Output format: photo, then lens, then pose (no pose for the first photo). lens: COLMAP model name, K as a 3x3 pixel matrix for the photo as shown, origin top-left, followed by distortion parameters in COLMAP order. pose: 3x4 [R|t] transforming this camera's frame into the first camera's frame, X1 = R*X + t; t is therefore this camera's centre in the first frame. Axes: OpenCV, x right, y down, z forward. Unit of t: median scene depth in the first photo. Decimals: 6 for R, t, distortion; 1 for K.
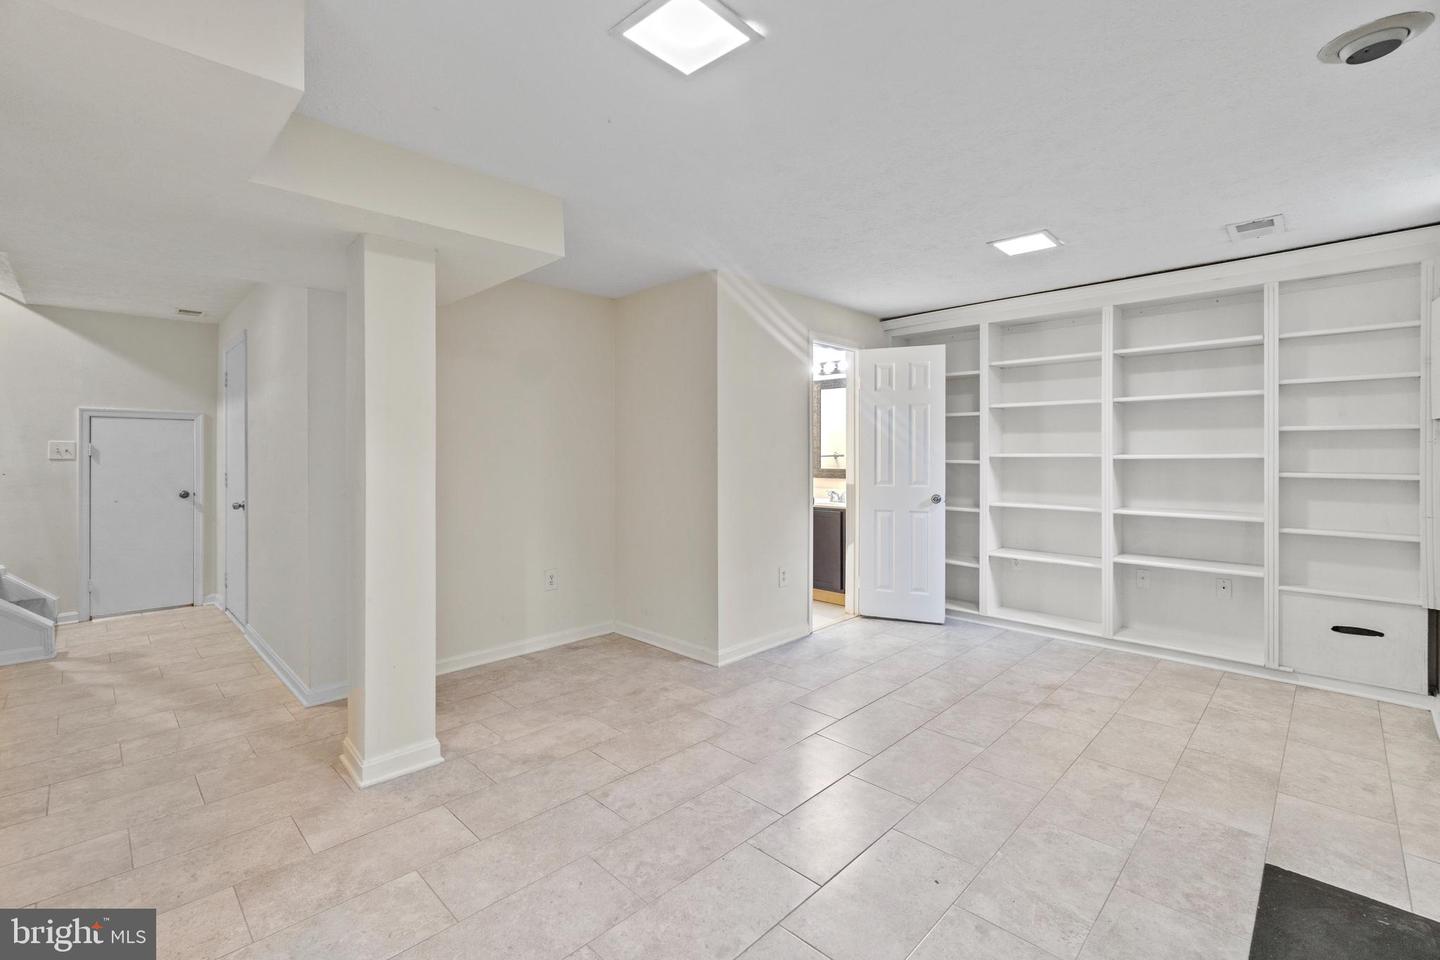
lens RADIAL K [[628.5, 0, 700.0], [0, 628.5, 464.2], [0, 0, 1]] dist [-0.010095, 0.000197]
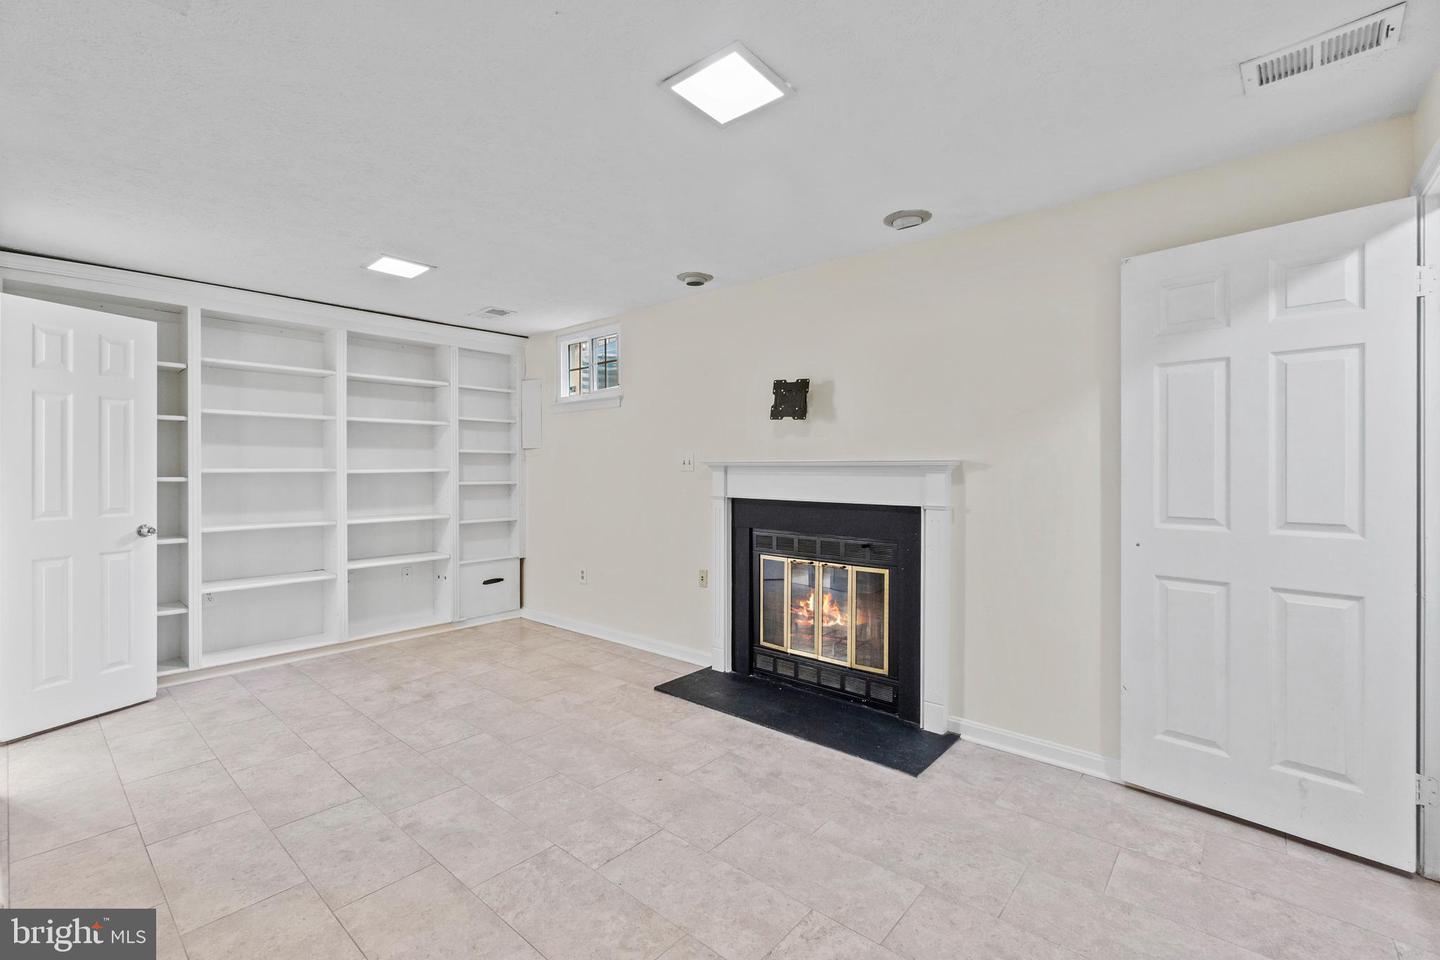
lens RADIAL K [[625.1, 0, 720.0], [0, 625.1, 480.0], [0, 0, 1]] dist [-0.002256, -0.000186]
pose [[-0.084187, -0.017431, 0.996297, -0.501166], [0.018902, 0.999639, 0.019087, -0.006290], [-0.996271, 0.020439, -0.083827, 0.492826]]
